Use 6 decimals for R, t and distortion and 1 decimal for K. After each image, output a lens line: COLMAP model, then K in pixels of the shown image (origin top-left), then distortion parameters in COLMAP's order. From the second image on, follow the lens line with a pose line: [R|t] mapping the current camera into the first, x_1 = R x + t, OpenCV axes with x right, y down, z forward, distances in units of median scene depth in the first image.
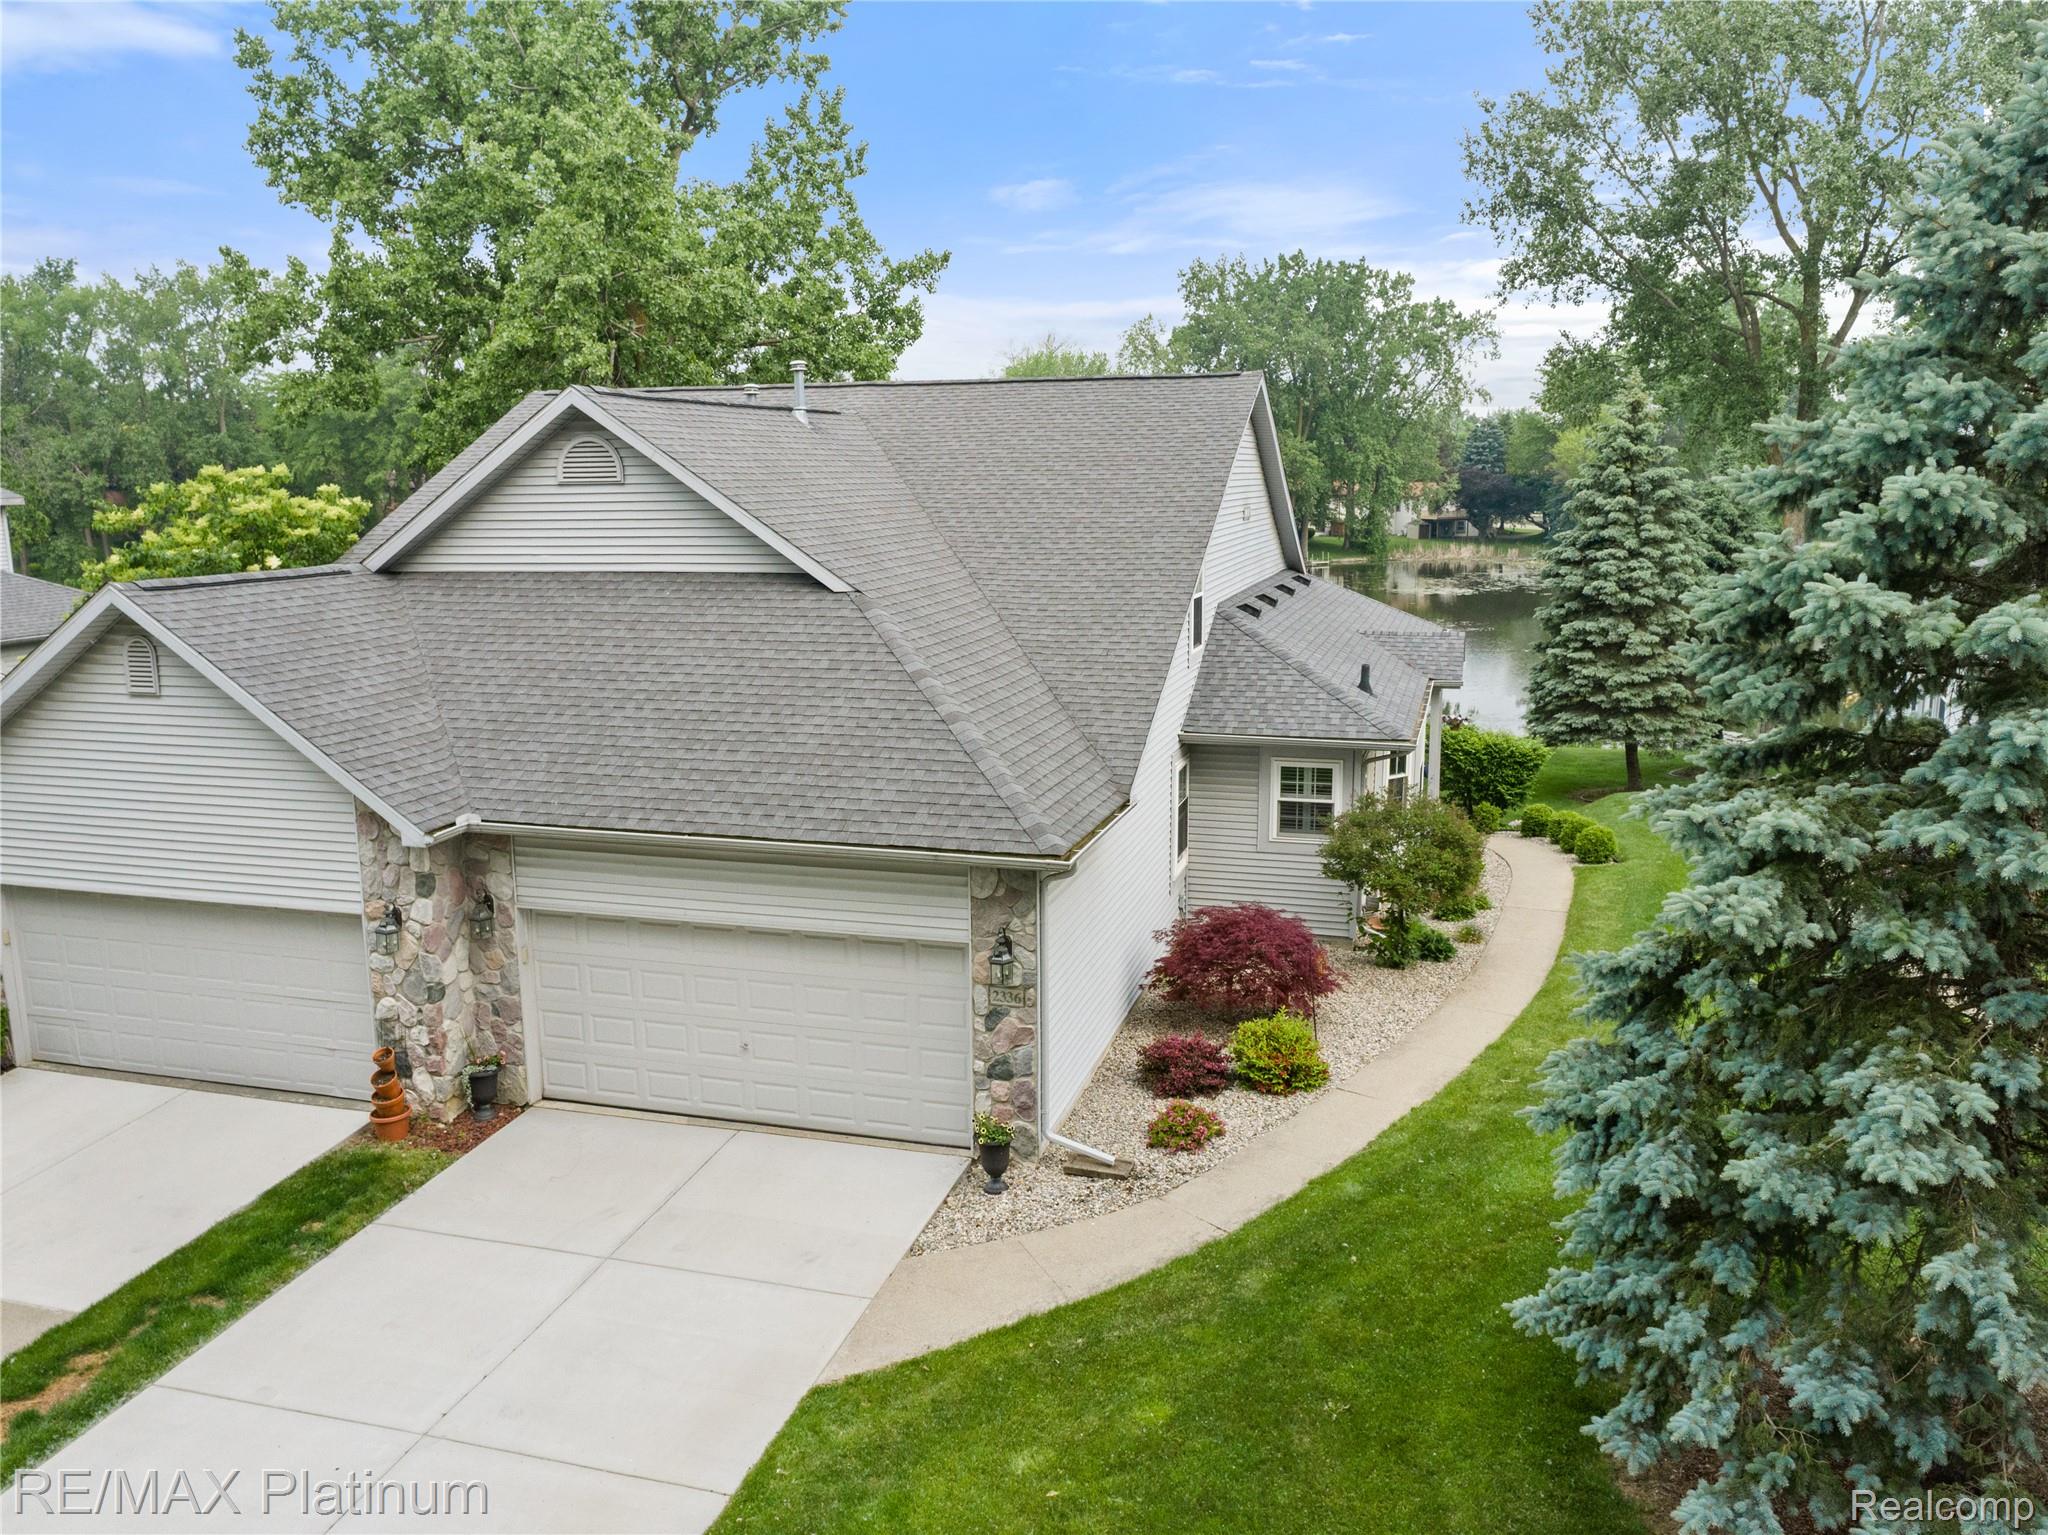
lens RADIAL K [[1555.9, 0, 1024.0], [0, 1555.9, 767.5], [0, 0, 1]] dist [-0.012879, -0.001421]
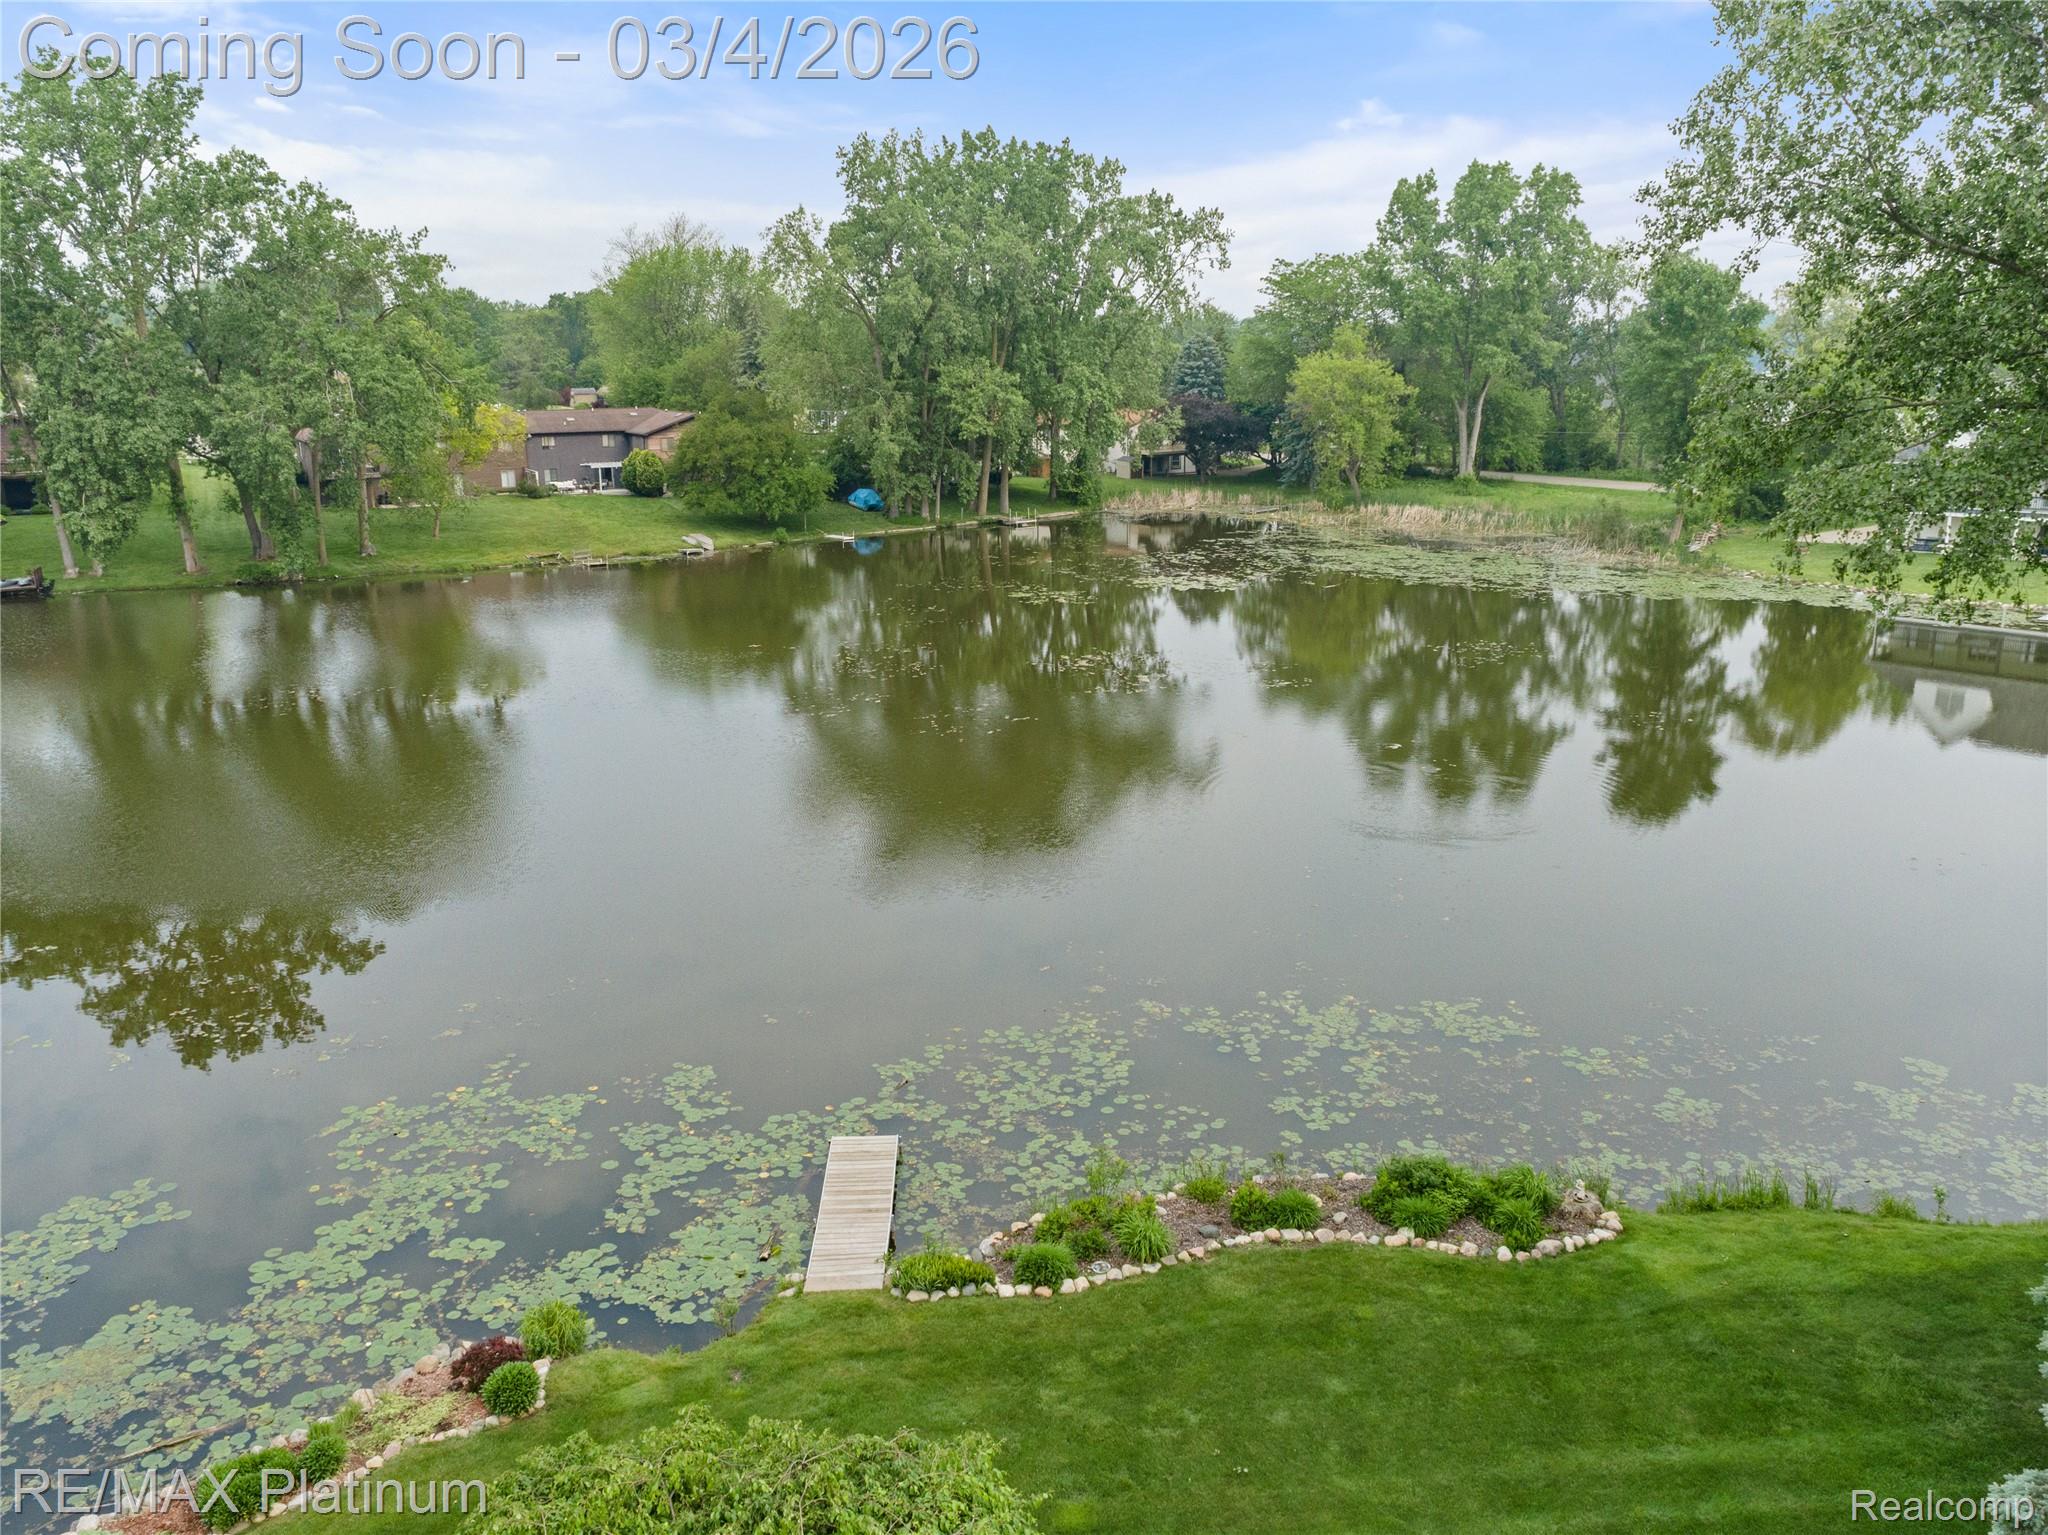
lens RADIAL K [[1555.9, 0, 1024.0], [0, 1555.9, 767.5], [0, 0, 1]] dist [-0.012879, -0.001421]
pose [[0.976785, -0.056909, 0.206525, 0.013807], [0.042230, 0.996304, 0.074804, -0.064165], [-0.210019, -0.064346, 0.975578, 0.197548]]
